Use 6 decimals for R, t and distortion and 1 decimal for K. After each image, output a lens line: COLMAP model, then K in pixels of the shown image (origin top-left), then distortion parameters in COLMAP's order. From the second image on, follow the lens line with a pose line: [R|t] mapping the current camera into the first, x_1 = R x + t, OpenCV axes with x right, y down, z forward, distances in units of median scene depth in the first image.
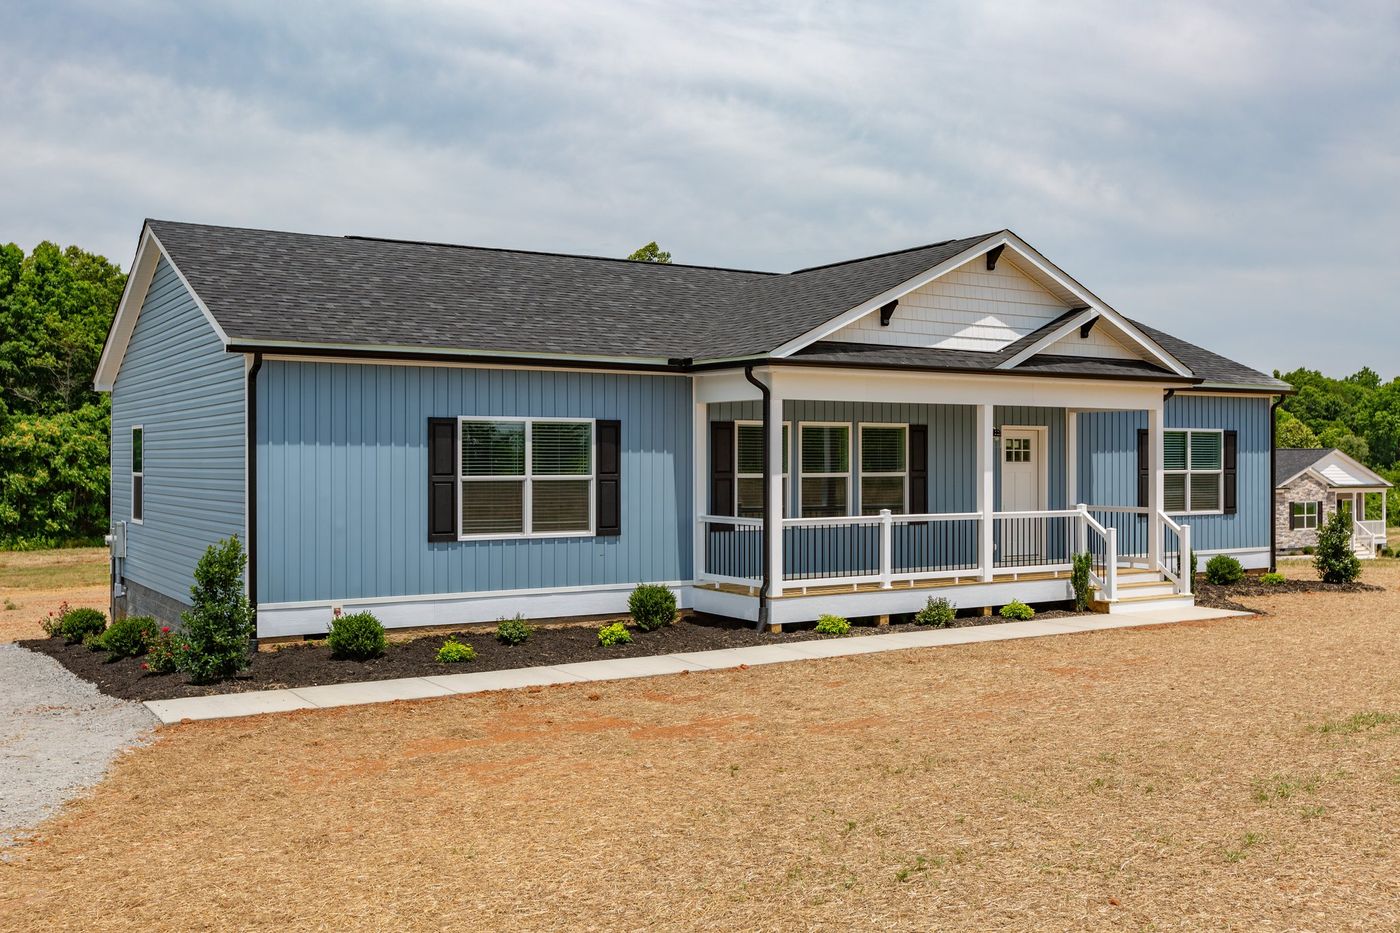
lens RADIAL K [[1357.5, 0, 660.3], [0, 1357.5, 470.6], [0, 0, 1]] dist [-0.002950, 0.000000]
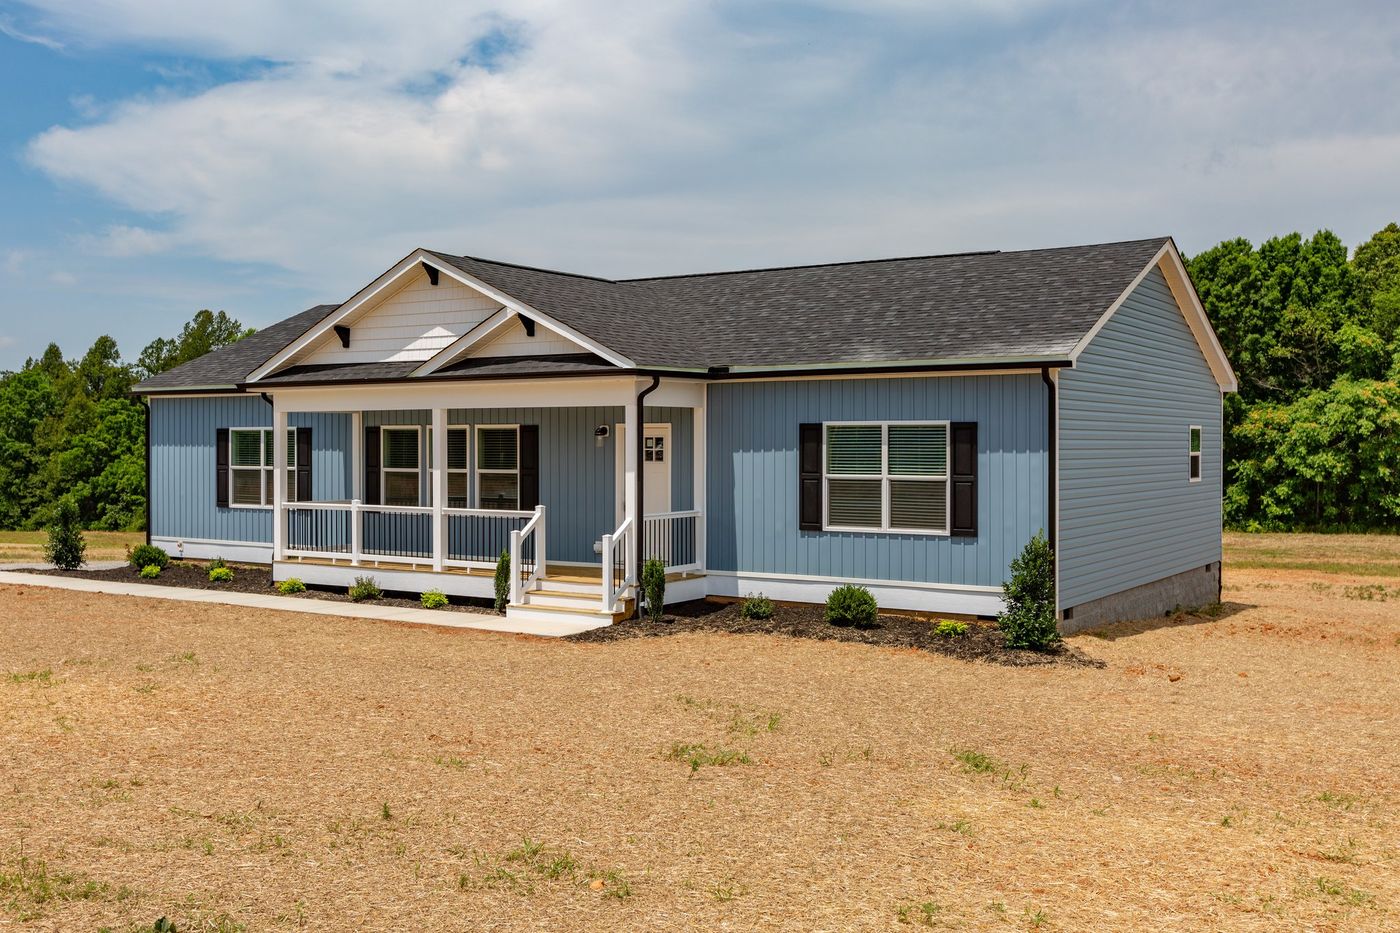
lens RADIAL K [[1357.5, 0, 691.1], [0, 1357.5, 464.9], [0, 0, 1]] dist [-0.002950, 0.000000]
pose [[0.436027, 0.015419, -0.899802, 1.310626], [-0.008303, 0.999880, 0.013111, -0.019369], [0.899895, 0.001754, 0.436102, 0.708785]]
